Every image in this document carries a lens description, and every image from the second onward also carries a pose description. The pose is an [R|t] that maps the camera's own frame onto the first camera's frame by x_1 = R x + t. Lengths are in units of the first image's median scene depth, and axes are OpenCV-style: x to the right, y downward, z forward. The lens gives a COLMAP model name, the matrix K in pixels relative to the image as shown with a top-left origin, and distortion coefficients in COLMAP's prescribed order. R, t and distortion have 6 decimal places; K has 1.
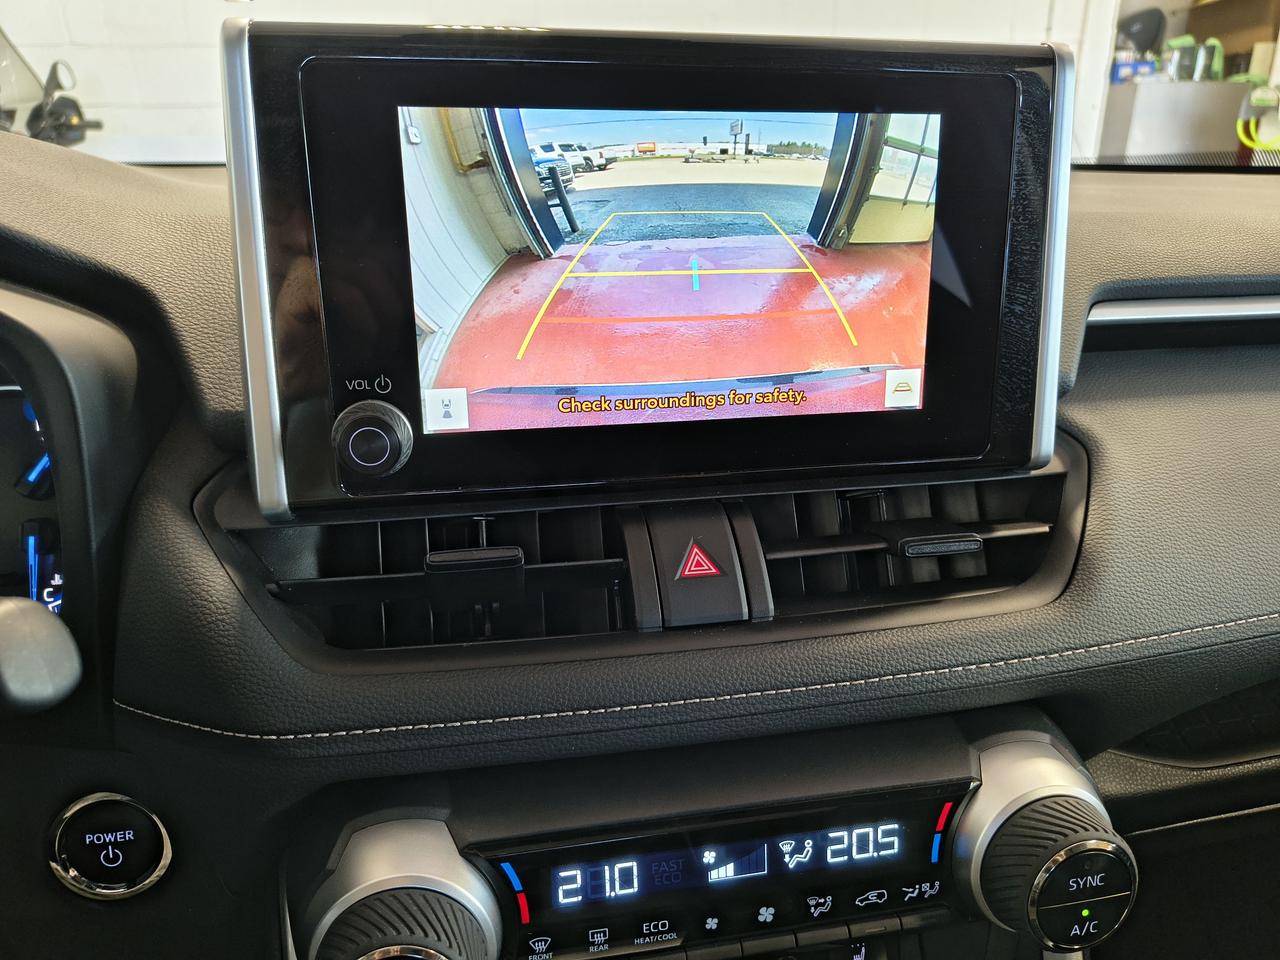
lens RADIAL K [[875.1, 0, 640.4], [0, 875.1, 483.3], [0, 0, 1]] dist [0.008858, -0.015046]
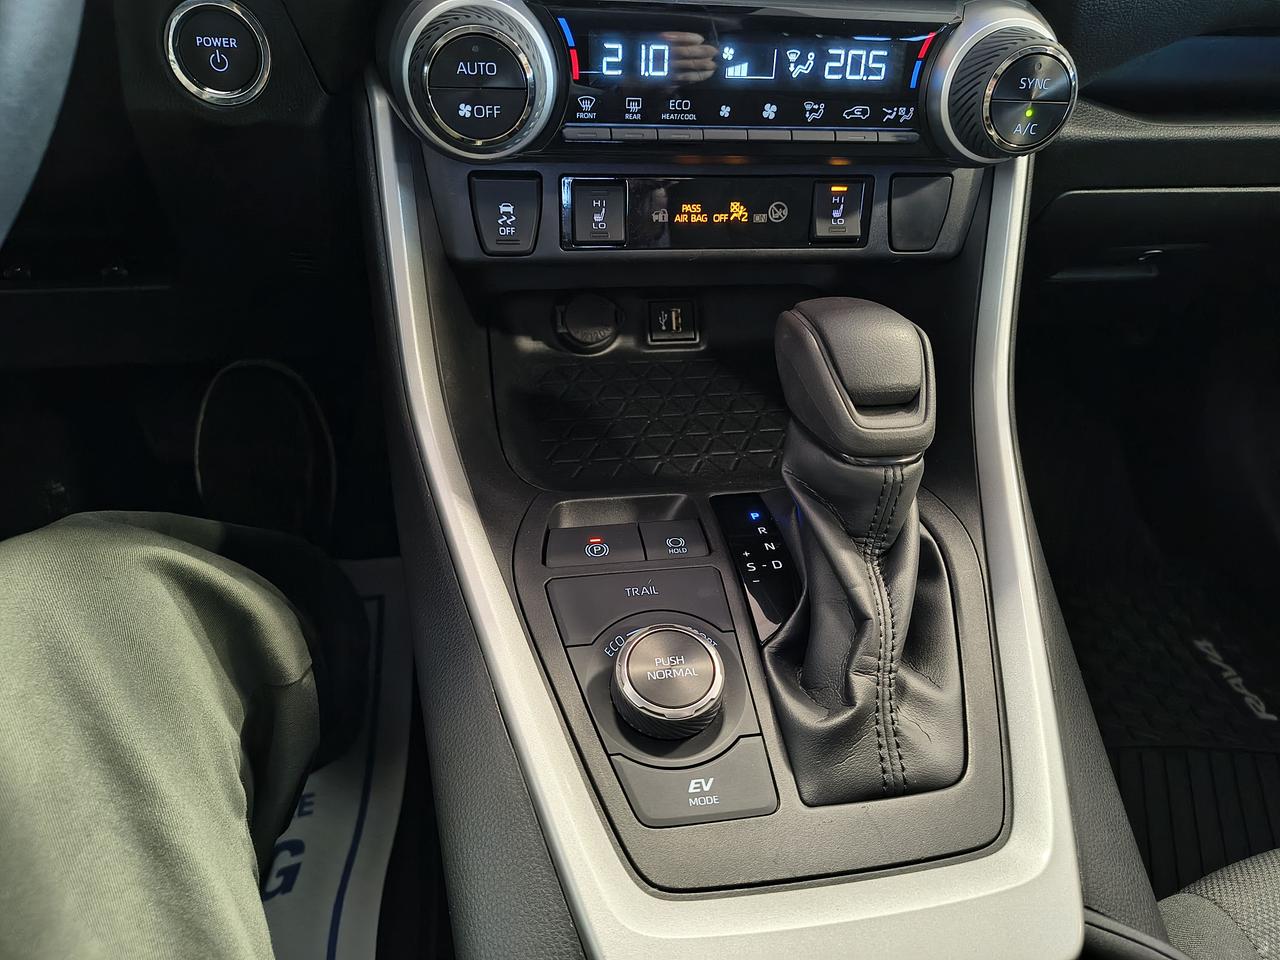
lens RADIAL K [[875.1, 0, 645.1], [0, 875.1, 477.5], [0, 0, 1]] dist [0.008858, -0.015046]
pose [[0.997686, 0.065507, 0.018222, -0.018600], [-0.067939, 0.949700, 0.305702, 0.609171], [0.002720, -0.306233, 0.951953, -0.317830]]
